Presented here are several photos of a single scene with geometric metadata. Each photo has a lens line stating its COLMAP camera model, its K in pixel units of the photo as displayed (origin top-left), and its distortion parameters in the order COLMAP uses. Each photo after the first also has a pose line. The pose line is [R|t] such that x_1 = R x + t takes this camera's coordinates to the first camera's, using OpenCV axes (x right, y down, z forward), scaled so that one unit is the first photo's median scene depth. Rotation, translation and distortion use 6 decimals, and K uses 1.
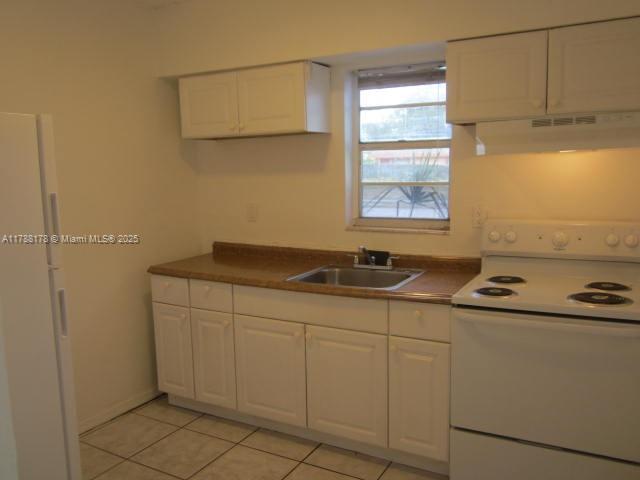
lens RADIAL K [[538.7, 0, 320.0], [0, 538.7, 240.0], [0, 0, 1]] dist [-0.012006, -0.001020]
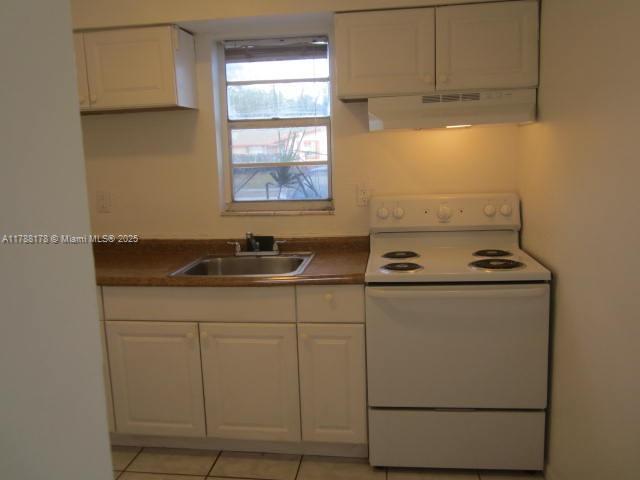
lens RADIAL K [[538.7, 0, 320.0], [0, 538.7, 240.0], [0, 0, 1]] dist [-0.012006, -0.001020]
pose [[0.932813, -0.067095, 0.354060, -0.143282], [0.060346, 0.997724, 0.030081, 0.005757], [-0.355273, -0.006694, 0.934739, 0.097710]]
